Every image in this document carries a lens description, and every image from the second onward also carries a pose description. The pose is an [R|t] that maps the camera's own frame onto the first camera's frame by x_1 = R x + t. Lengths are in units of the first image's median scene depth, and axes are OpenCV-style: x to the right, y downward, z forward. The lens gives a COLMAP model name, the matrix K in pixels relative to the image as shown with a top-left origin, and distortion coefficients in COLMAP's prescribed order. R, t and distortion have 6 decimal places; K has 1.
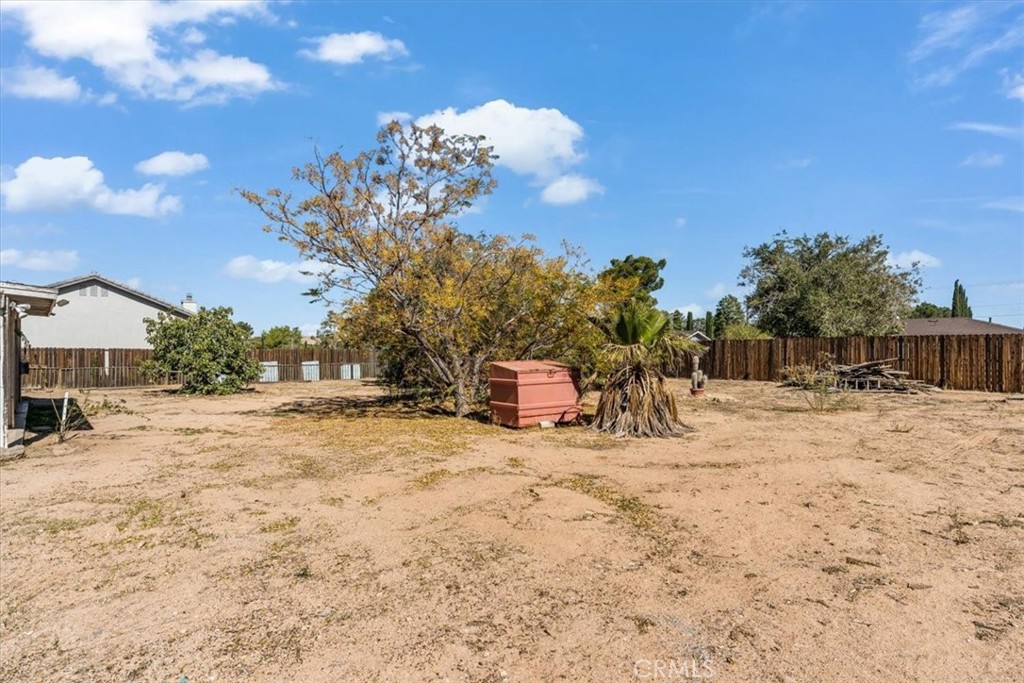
lens RADIAL K [[491.2, 0, 512.0], [0, 491.2, 341.5], [0, 0, 1]] dist [0.000447, 0.000302]
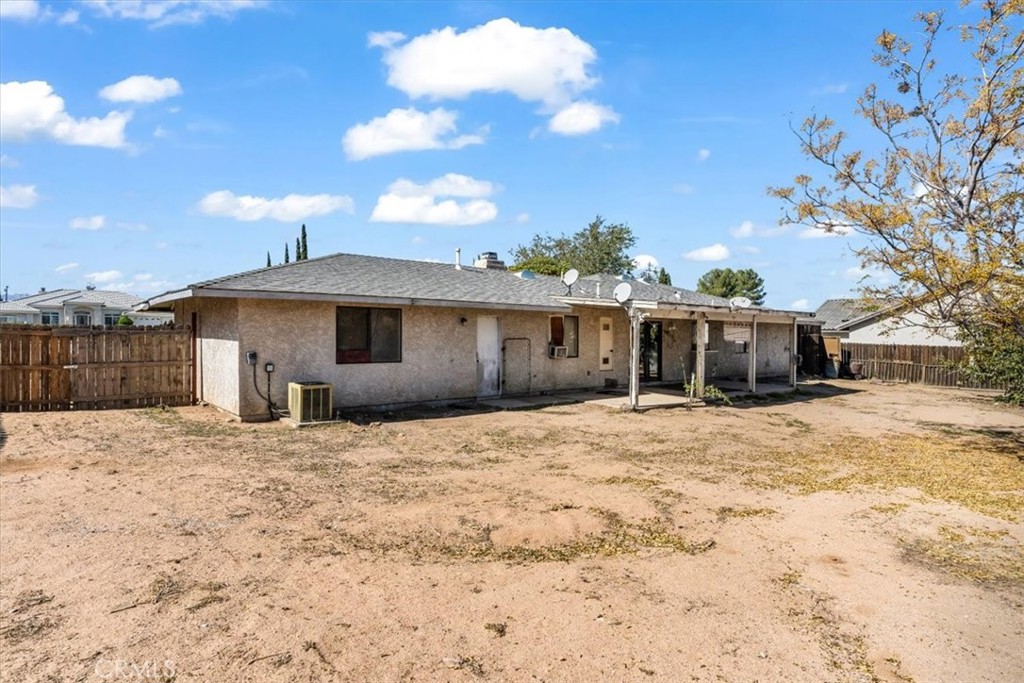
lens RADIAL K [[491.2, 0, 512.0], [0, 491.2, 341.5], [0, 0, 1]] dist [0.000447, 0.000302]
pose [[0.082427, 0.007448, -0.996569, 0.881078], [-0.002861, 0.999970, 0.007237, 0.001093], [0.996593, 0.002255, 0.082446, 0.807840]]
